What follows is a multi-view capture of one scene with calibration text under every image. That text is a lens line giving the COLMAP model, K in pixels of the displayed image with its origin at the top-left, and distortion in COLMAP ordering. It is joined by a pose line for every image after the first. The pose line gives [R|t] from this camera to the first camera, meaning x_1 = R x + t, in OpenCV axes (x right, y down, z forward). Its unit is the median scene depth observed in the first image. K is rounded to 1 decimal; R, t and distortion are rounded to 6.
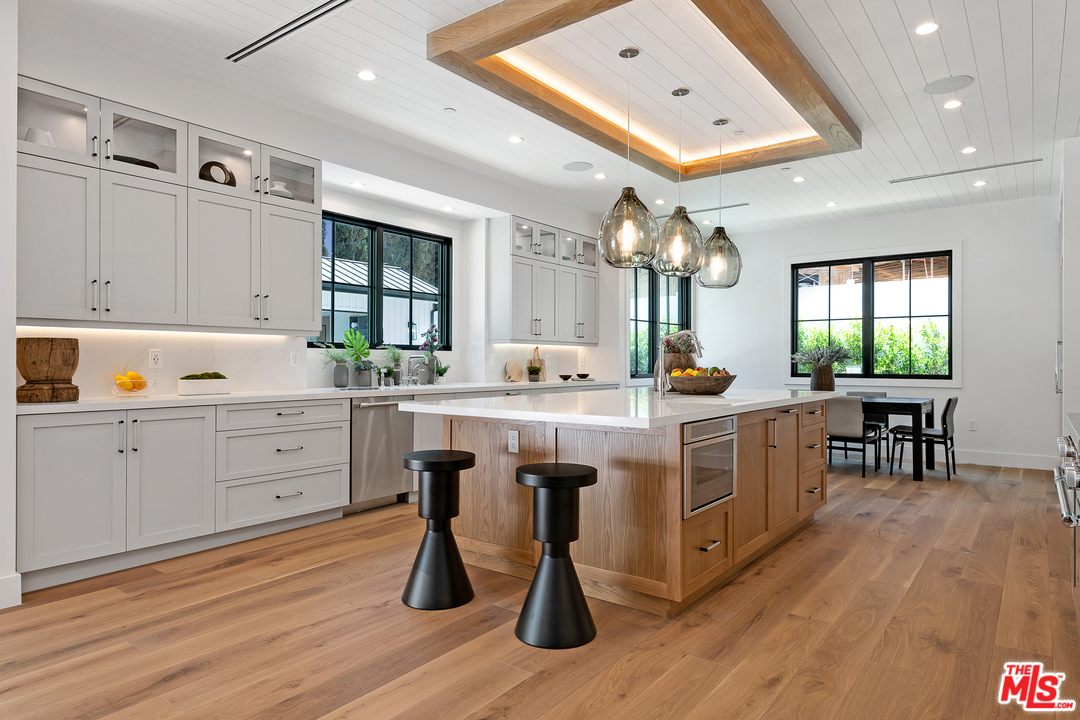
lens RADIAL K [[660.5, 0, 522.7], [0, 660.5, 351.3], [0, 0, 1]] dist [0.018658, -0.003658]
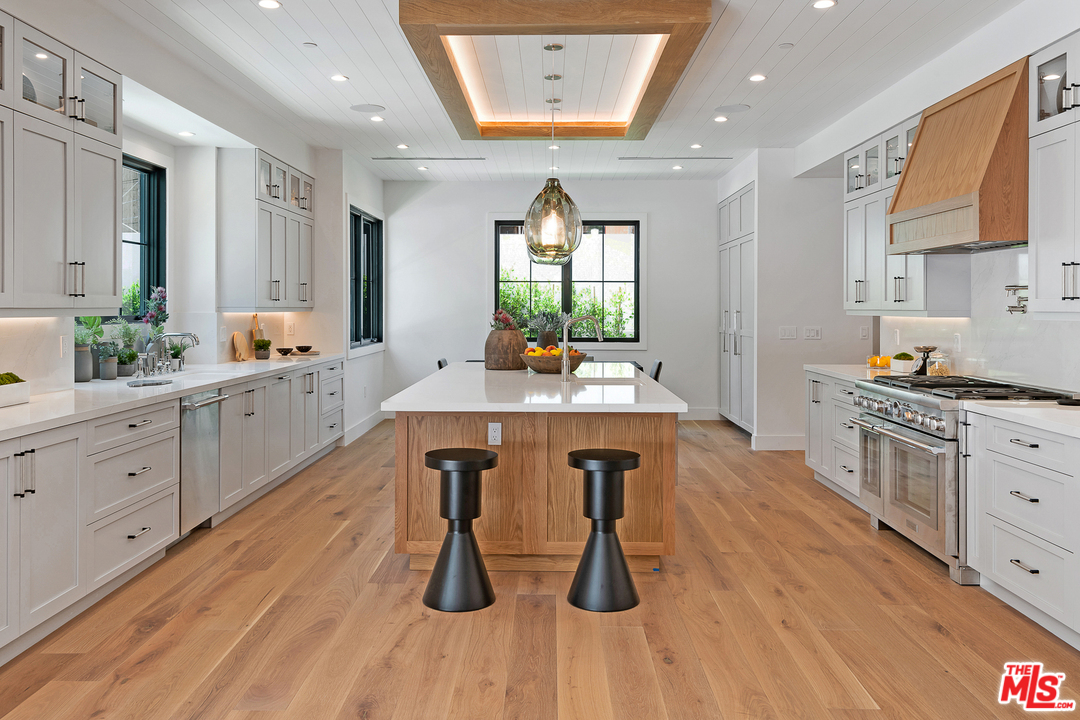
lens RADIAL K [[913.2, 0, 538.2], [0, 913.2, 293.8], [0, 0, 1]] dist [0.031856, 0.004756]
pose [[0.790103, 0.007710, 0.612925, -0.569083], [-0.011584, 0.999930, 0.002355, -0.054963], [-0.612864, -0.008961, 0.790138, -0.087631]]
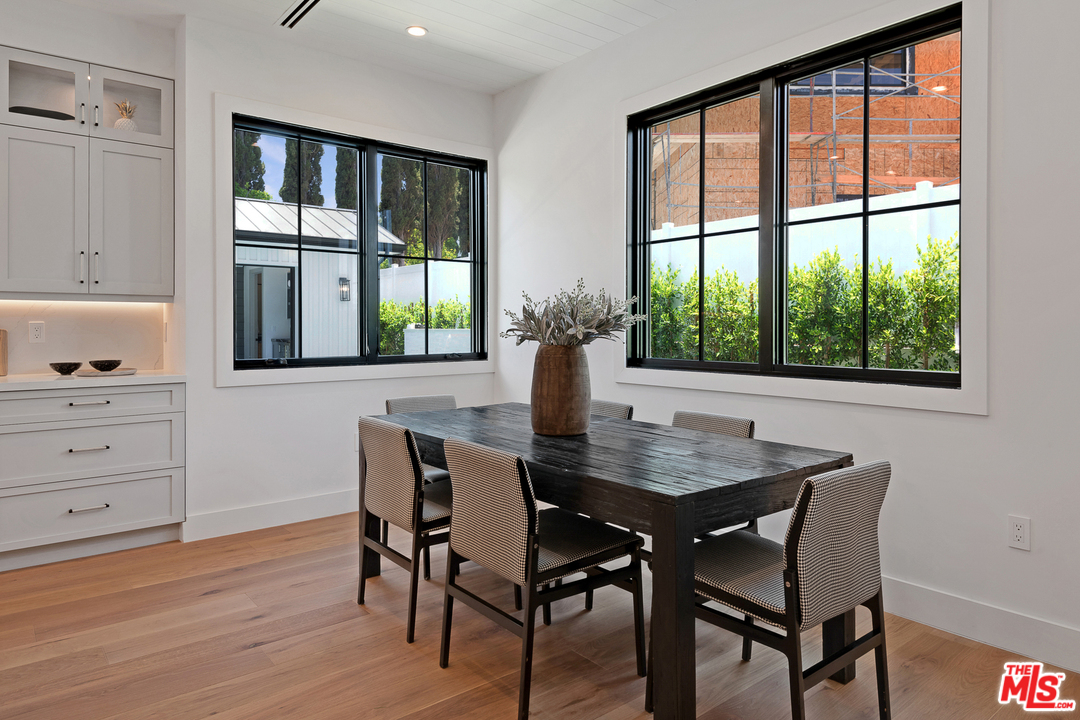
lens RADIAL K [[669.8, 0, 550.1], [0, 669.8, 322.5], [0, 0, 1]] dist [0.023820, -0.020444]
pose [[0.977327, -0.004047, -0.211695, 0.769784], [0.005736, 0.999956, 0.007361, 0.008627], [0.211656, -0.008408, 0.977308, 0.926813]]
